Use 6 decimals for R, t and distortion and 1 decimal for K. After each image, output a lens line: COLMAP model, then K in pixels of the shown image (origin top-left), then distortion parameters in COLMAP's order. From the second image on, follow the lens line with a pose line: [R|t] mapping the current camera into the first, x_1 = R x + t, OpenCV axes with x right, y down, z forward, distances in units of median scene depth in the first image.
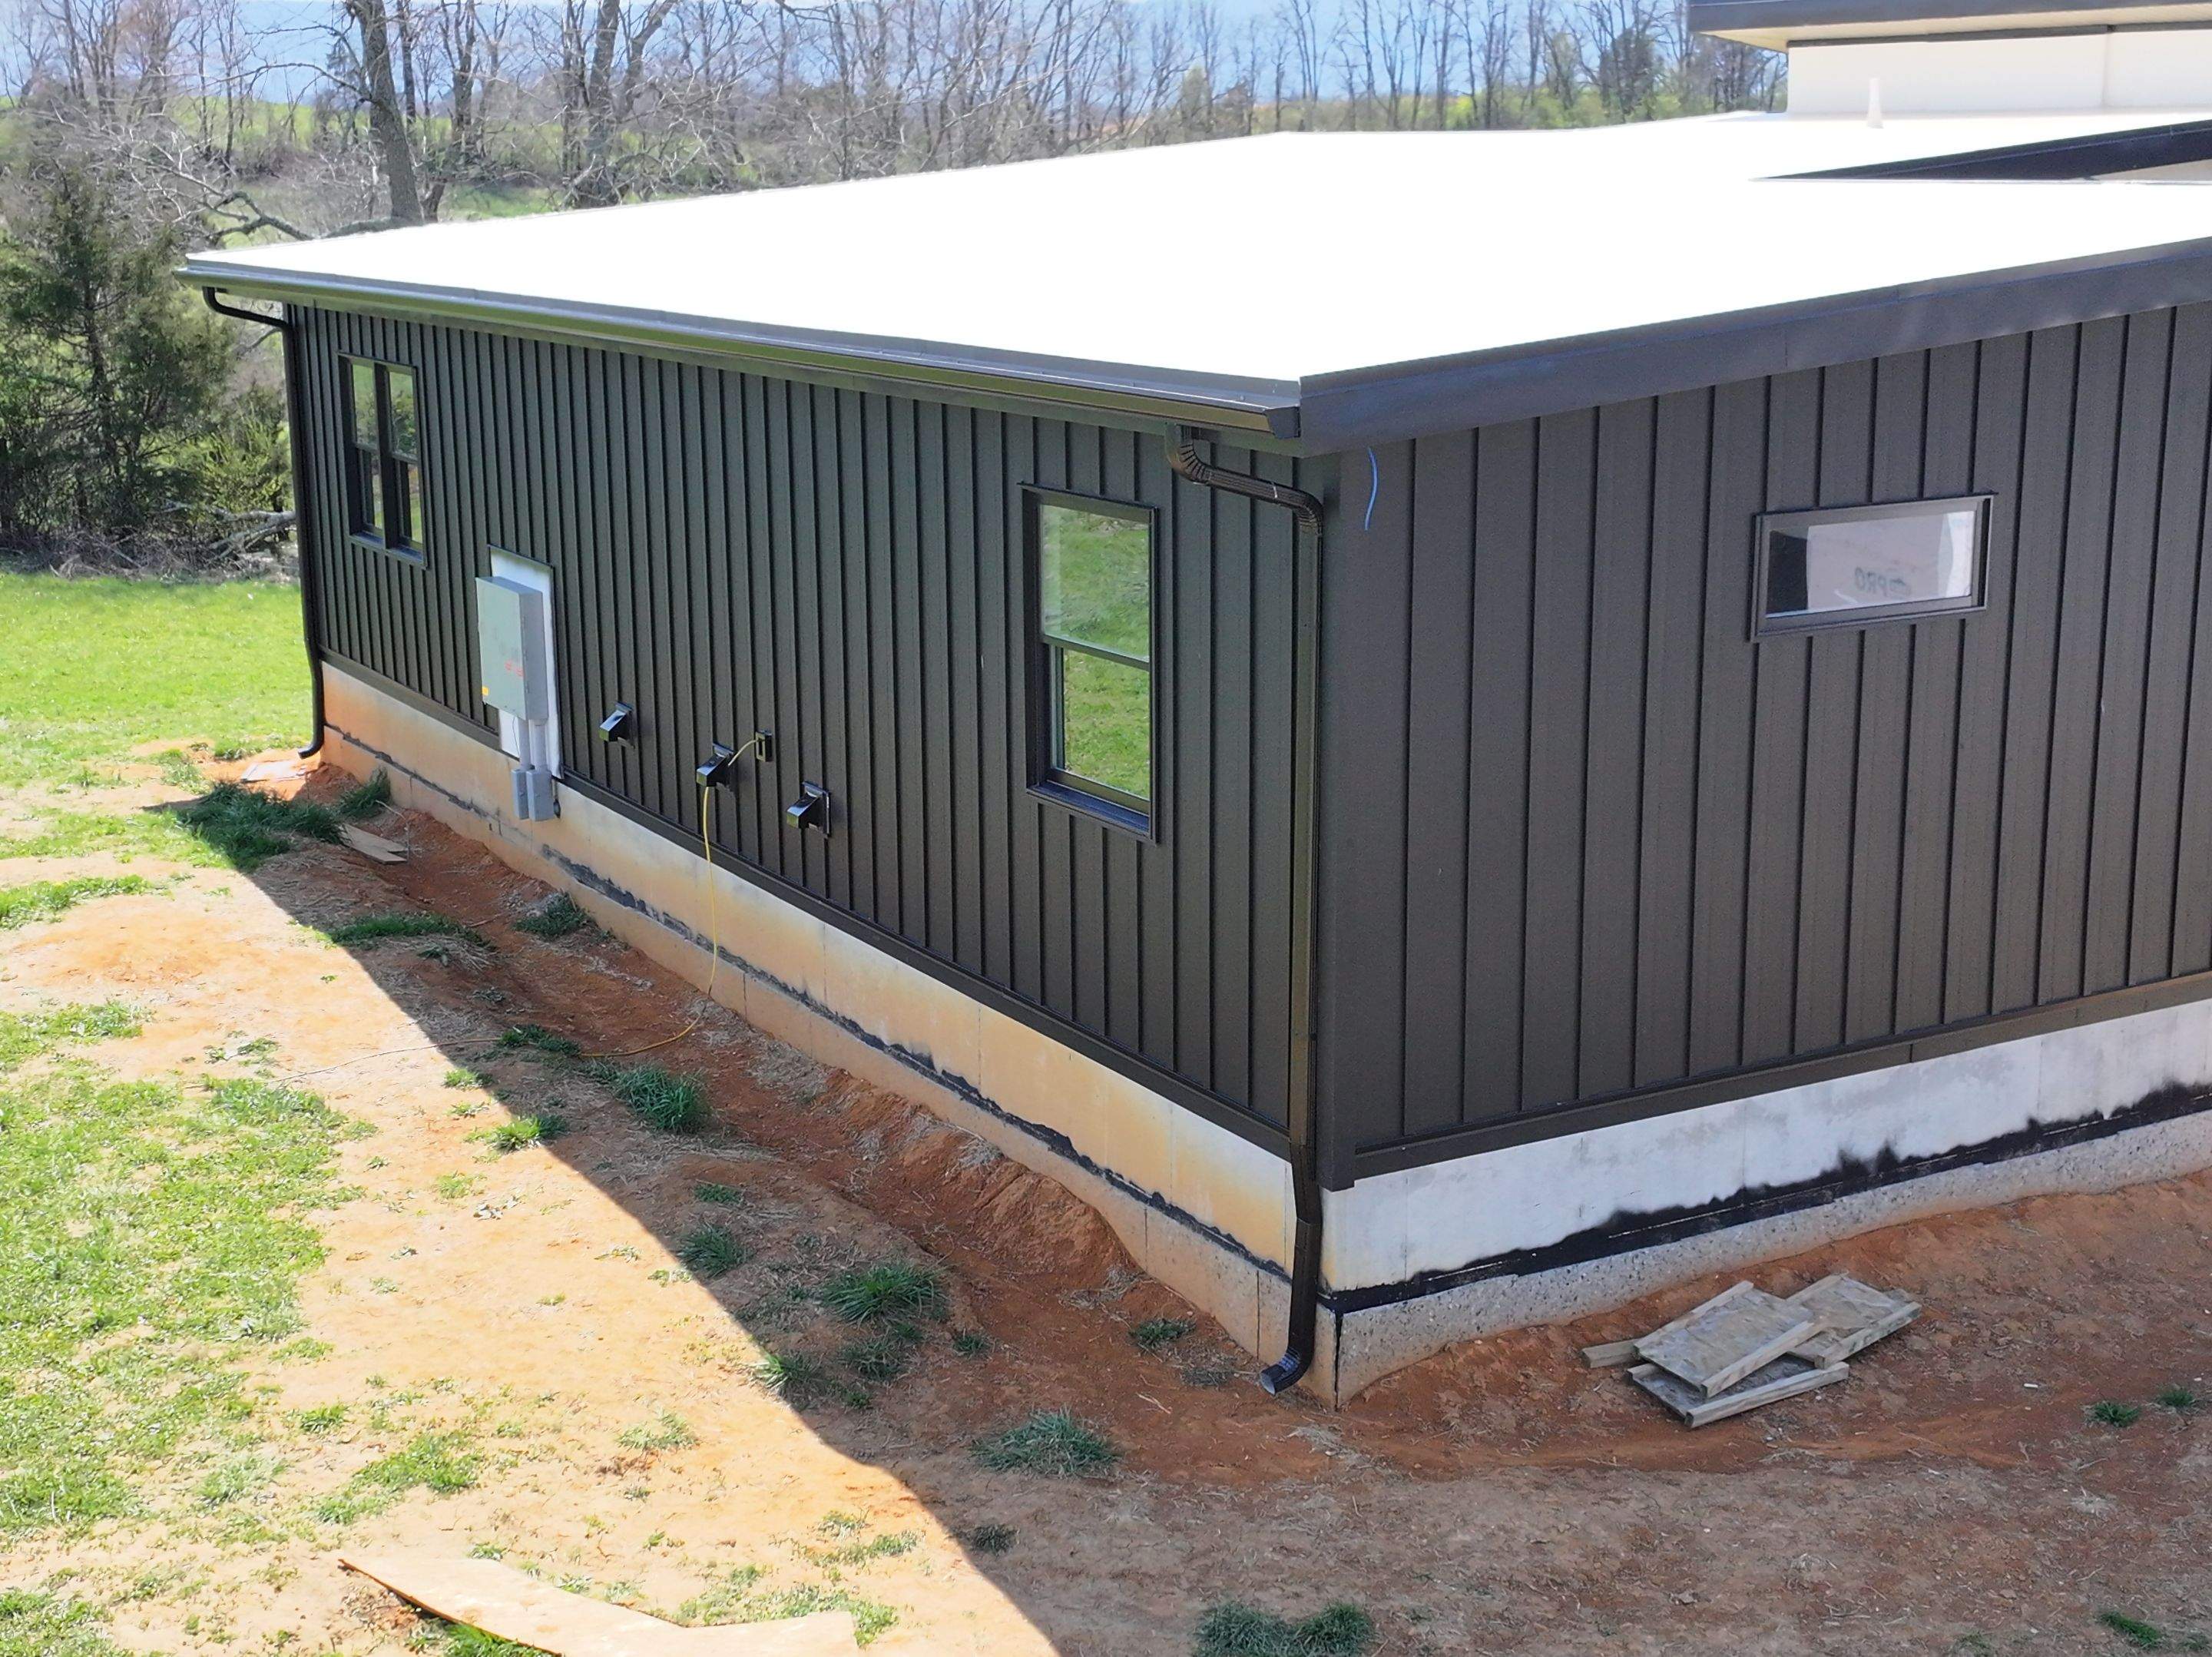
lens RADIAL K [[2968.5, 0, 1107.8], [0, 2968.5, 830.3], [0, 0, 1]] dist [0.012239, 0.000000]
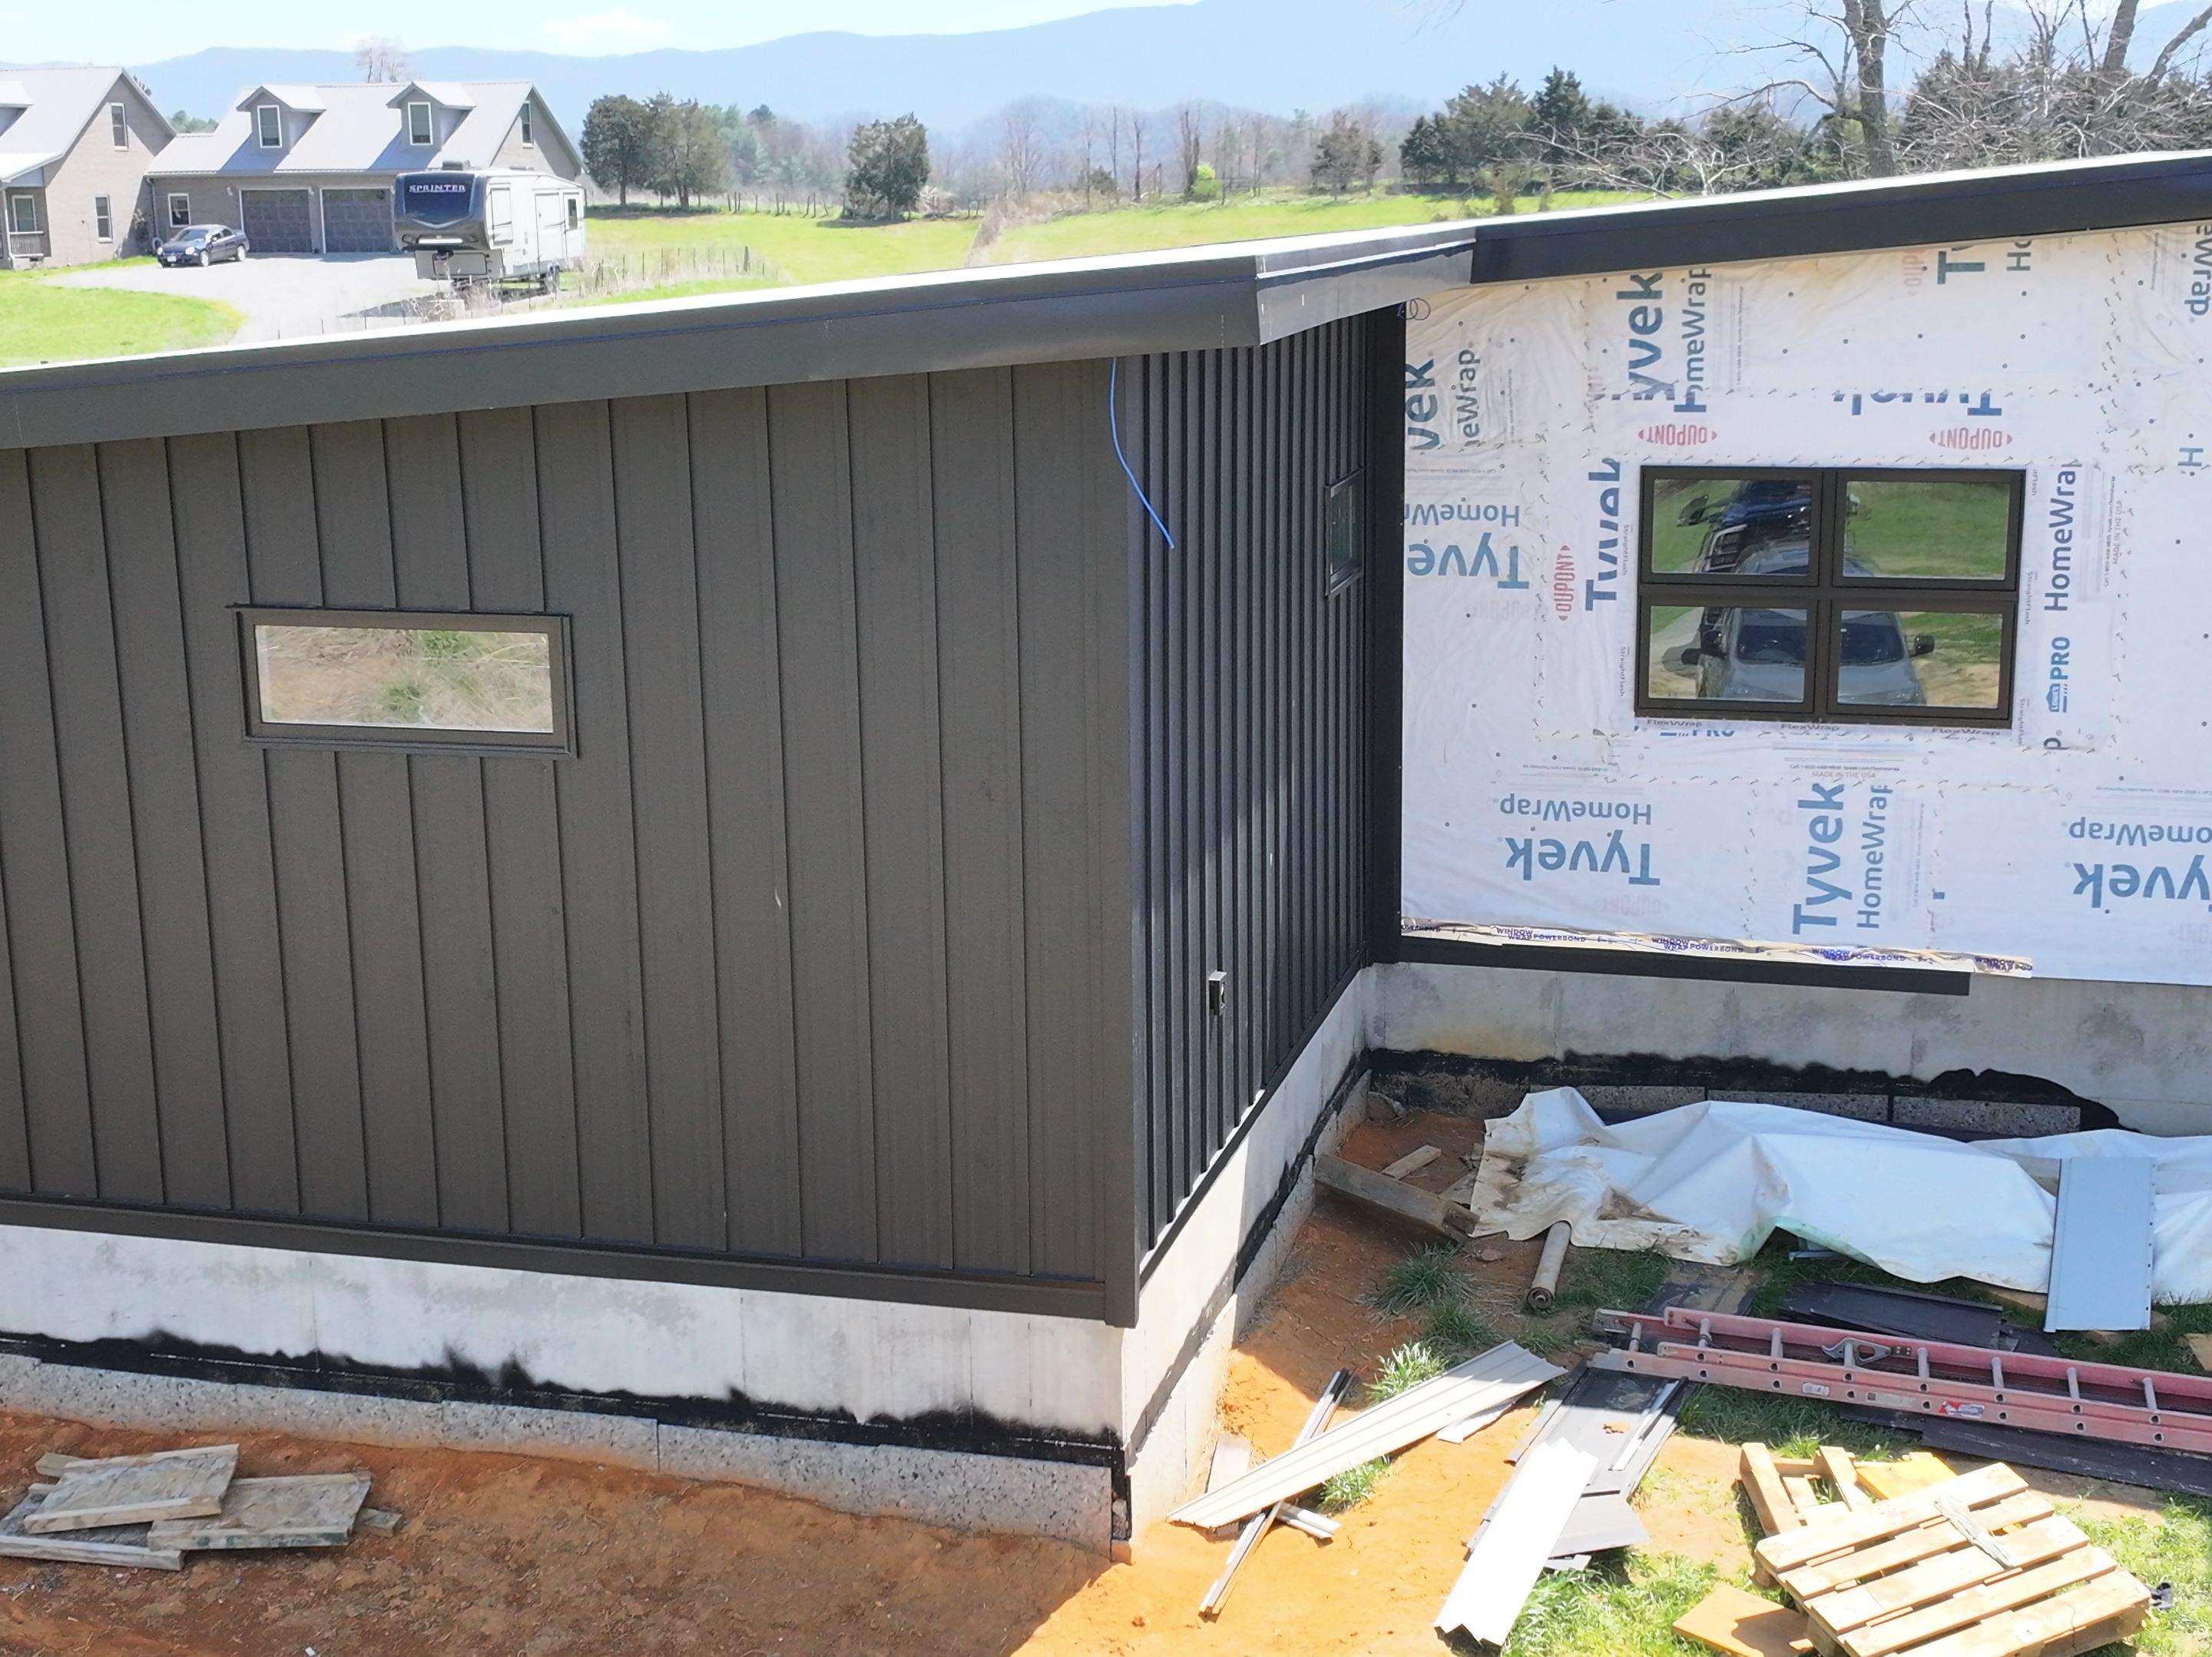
lens RADIAL K [[2968.5, 0, 1106.7], [0, 2968.5, 830.6], [0, 0, 1]] dist [0.012239, 0.000000]
pose [[0.708222, 0.148799, -0.690131, 0.973954], [-0.152055, 0.986744, 0.056711, -0.122295], [0.689420, 0.064774, 0.721459, 0.498502]]
